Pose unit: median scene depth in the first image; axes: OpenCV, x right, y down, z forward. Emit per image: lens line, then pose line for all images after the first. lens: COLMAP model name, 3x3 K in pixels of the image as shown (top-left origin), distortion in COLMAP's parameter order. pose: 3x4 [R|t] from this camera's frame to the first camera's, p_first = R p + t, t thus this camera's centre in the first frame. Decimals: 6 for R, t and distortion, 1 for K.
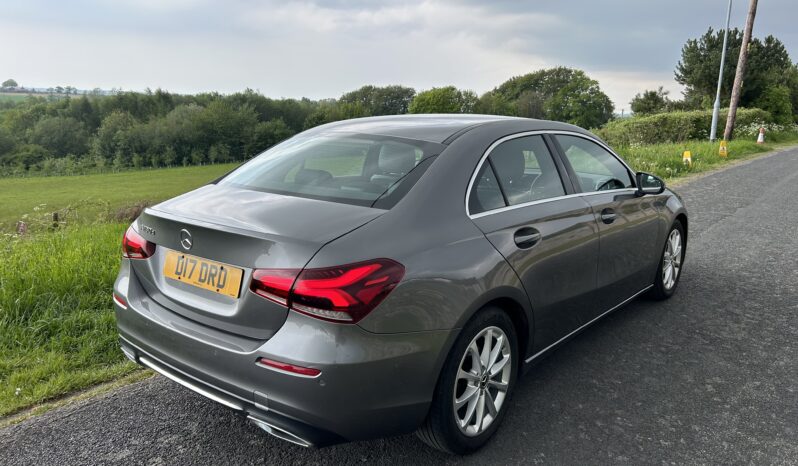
lens RADIAL K [[616.1, 0, 399.0], [0, 616.1, 233.0], [0, 0, 1]] dist [0.041613, -0.004312]
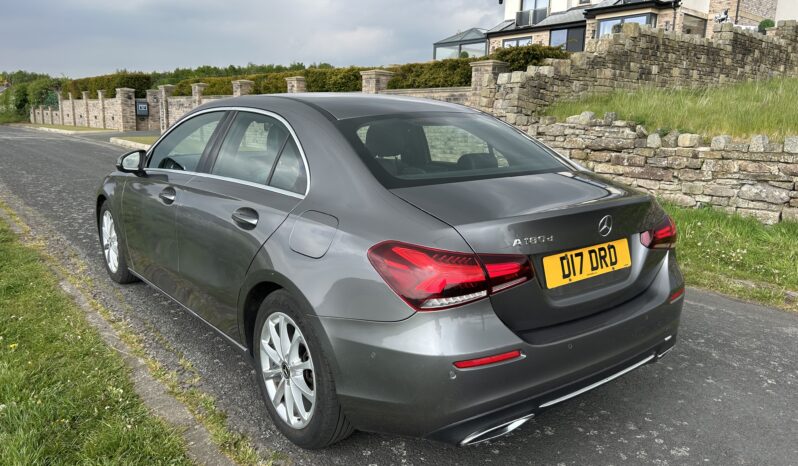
lens RADIAL K [[616.1, 0, 399.0], [0, 616.1, 233.0], [0, 0, 1]] dist [0.041613, -0.004312]
pose [[0.225210, -0.211932, 0.950981, -0.091947], [0.188388, 0.967109, 0.170912, -0.013969], [-0.955924, 0.140662, 0.257728, 0.074639]]
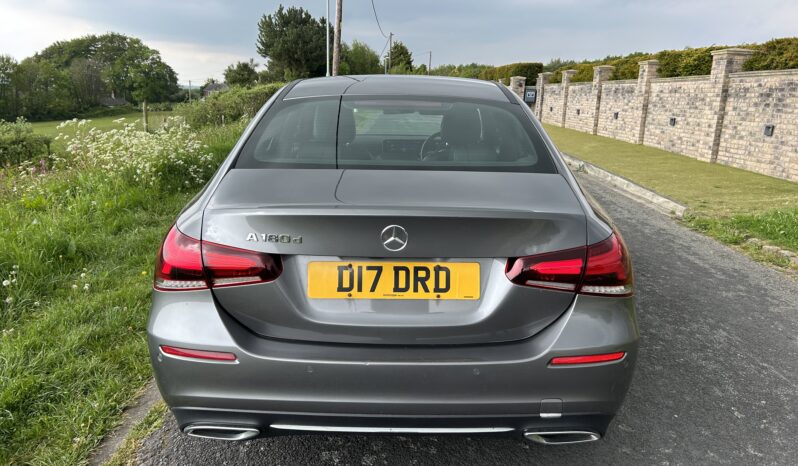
lens RADIAL K [[616.1, 0, 399.0], [0, 616.1, 233.0], [0, 0, 1]] dist [0.041613, -0.004312]
pose [[0.778180, -0.147619, 0.610446, -0.055417], [0.121088, 0.989013, 0.084804, -0.004012], [-0.616258, 0.007924, 0.787505, 0.029565]]
